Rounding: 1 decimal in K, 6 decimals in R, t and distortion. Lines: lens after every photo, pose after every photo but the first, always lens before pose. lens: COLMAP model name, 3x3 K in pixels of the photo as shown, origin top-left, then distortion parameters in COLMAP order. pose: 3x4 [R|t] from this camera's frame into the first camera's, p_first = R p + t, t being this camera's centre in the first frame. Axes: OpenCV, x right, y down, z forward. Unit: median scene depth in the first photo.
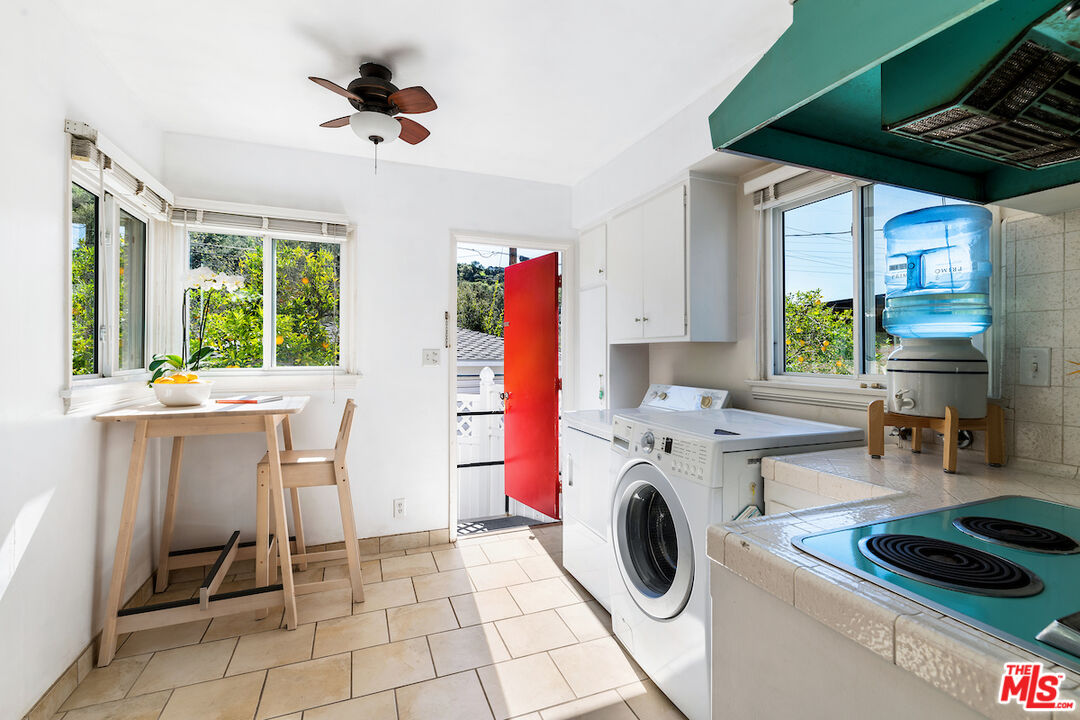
lens RADIAL K [[493.3, 0, 563.4], [0, 493.3, 346.6], [0, 0, 1]] dist [-0.001232, 0.000185]
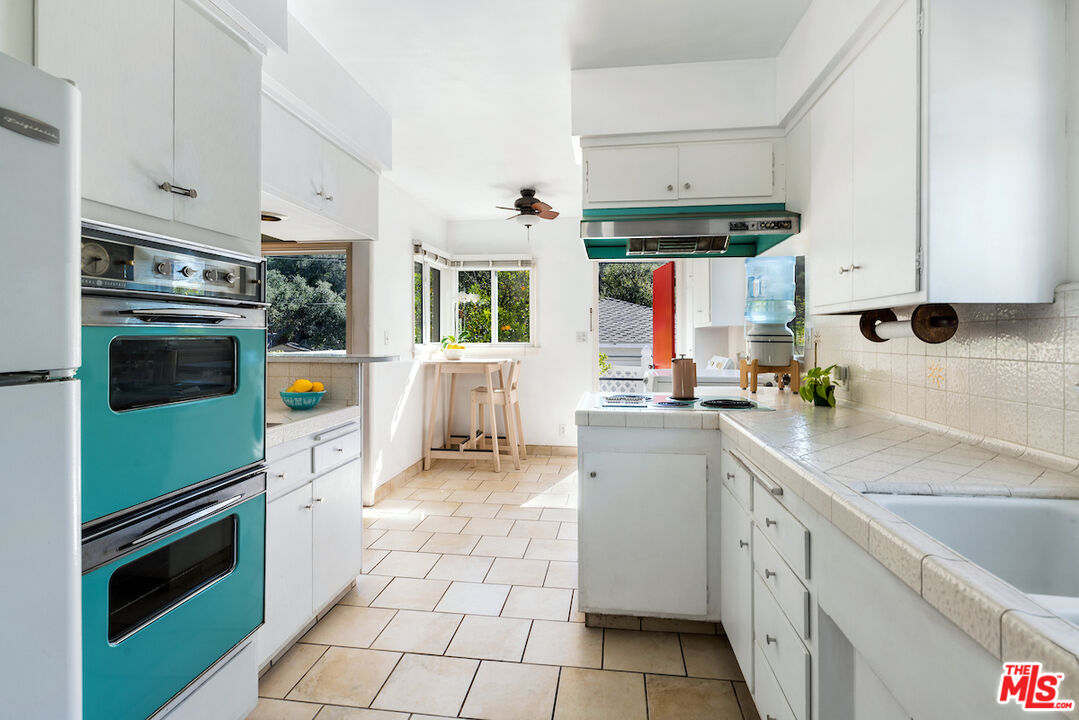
lens RADIAL K [[521.6, 0, 542.7], [0, 521.6, 340.3], [0, 0, 1]] dist [-0.000903, -0.001454]
pose [[0.861289, 0.003602, -0.508102, 0.611009], [0.006032, 0.999832, 0.017313, 0.002154], [0.508079, -0.017976, 0.861123, -0.642659]]
